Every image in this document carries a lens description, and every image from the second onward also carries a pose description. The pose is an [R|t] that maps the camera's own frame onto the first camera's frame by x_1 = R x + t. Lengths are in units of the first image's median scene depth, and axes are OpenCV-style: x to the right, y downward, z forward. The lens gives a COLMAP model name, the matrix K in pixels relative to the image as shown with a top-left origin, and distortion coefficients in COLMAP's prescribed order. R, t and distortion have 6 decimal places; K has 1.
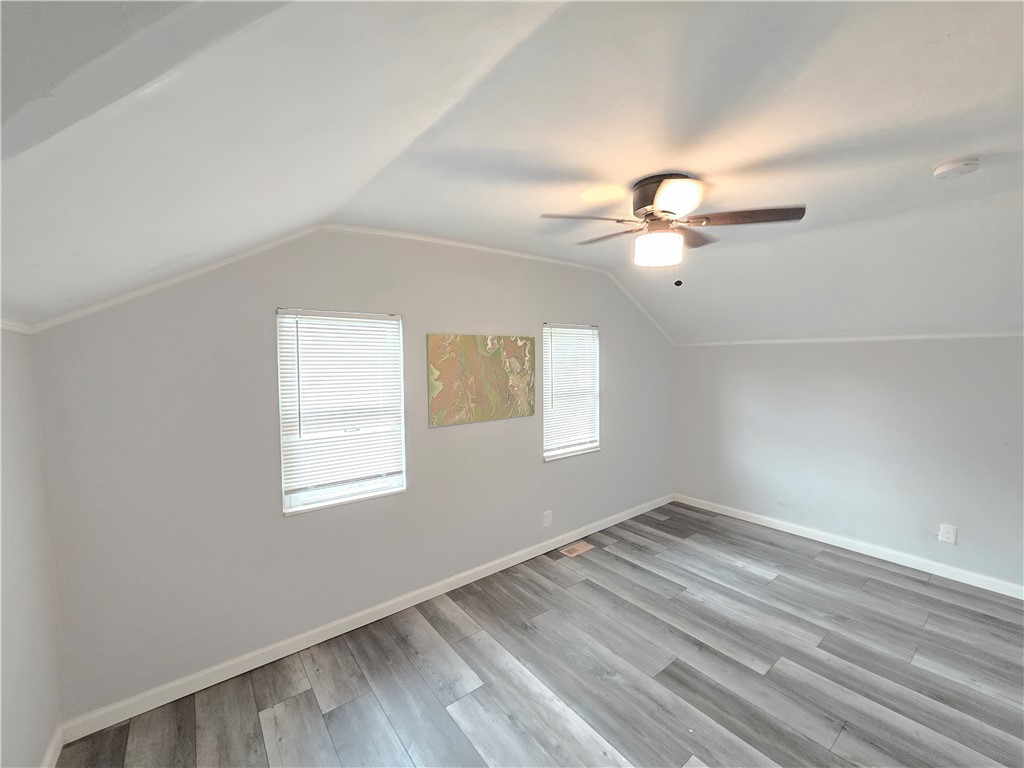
lens RADIAL K [[420.4, 0, 510.1], [0, 420.4, 379.3], [0, 0, 1]] dist [-0.006409, 0.002616]
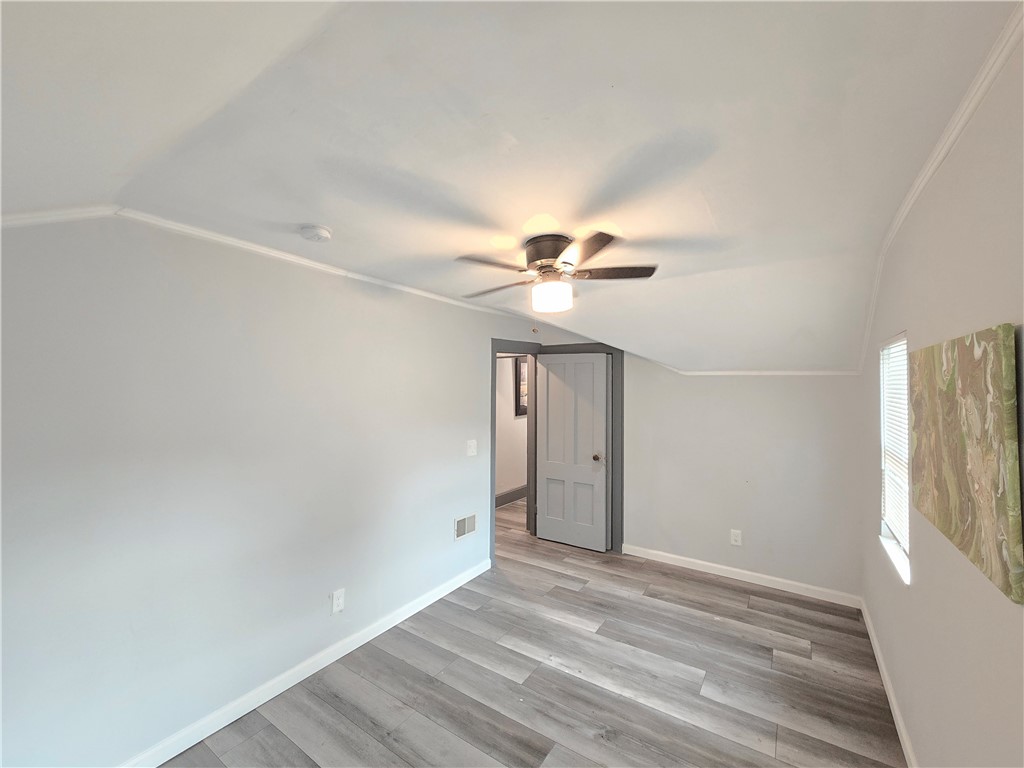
lens RADIAL K [[420.4, 0, 510.8], [0, 420.4, 381.5], [0, 0, 1]] dist [-0.006409, 0.002616]
pose [[-0.949510, 0.005114, -0.313695, 0.738095], [-0.007493, 0.999212, 0.038971, -0.112295], [0.313647, 0.039354, -0.948724, 1.858309]]
